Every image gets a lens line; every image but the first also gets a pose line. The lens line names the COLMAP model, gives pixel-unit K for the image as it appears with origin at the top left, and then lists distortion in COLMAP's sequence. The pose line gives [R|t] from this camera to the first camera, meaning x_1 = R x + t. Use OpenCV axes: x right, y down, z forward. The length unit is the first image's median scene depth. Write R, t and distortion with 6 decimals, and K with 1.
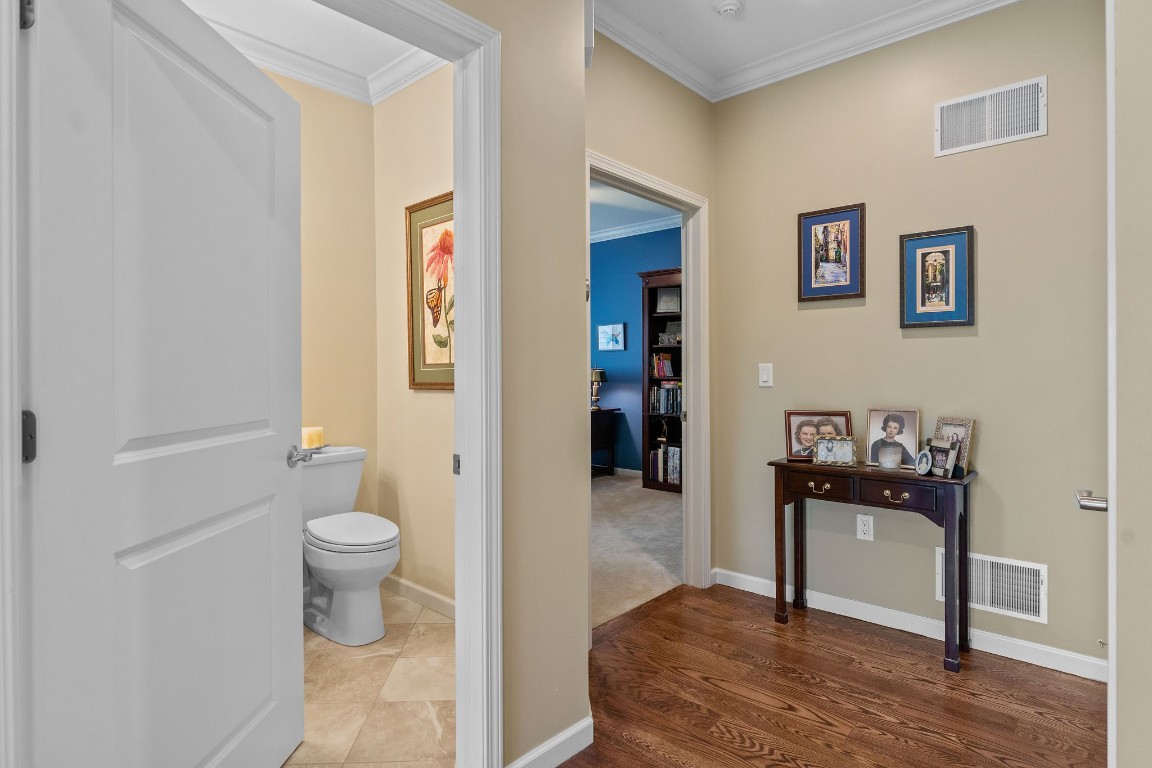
lens RADIAL K [[601.9, 0, 579.5], [0, 601.9, 378.6], [0, 0, 1]] dist [-0.001622, -0.000209]
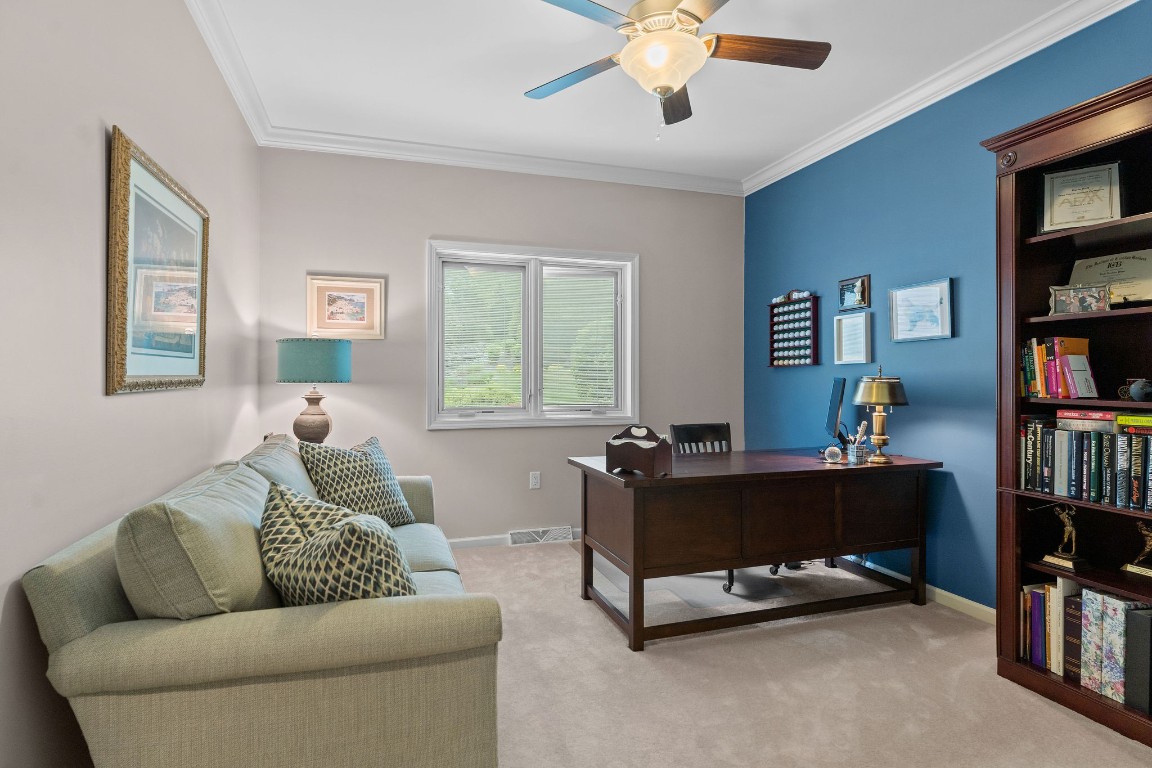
lens RADIAL K [[601.9, 0, 567.8], [0, 601.9, 380.5], [0, 0, 1]] dist [-0.001622, -0.000209]
pose [[0.862302, 0.000543, -0.506395, 0.060939], [-0.006683, 0.999925, -0.010308, -0.008371], [0.506351, 0.012273, 0.862240, 0.511202]]
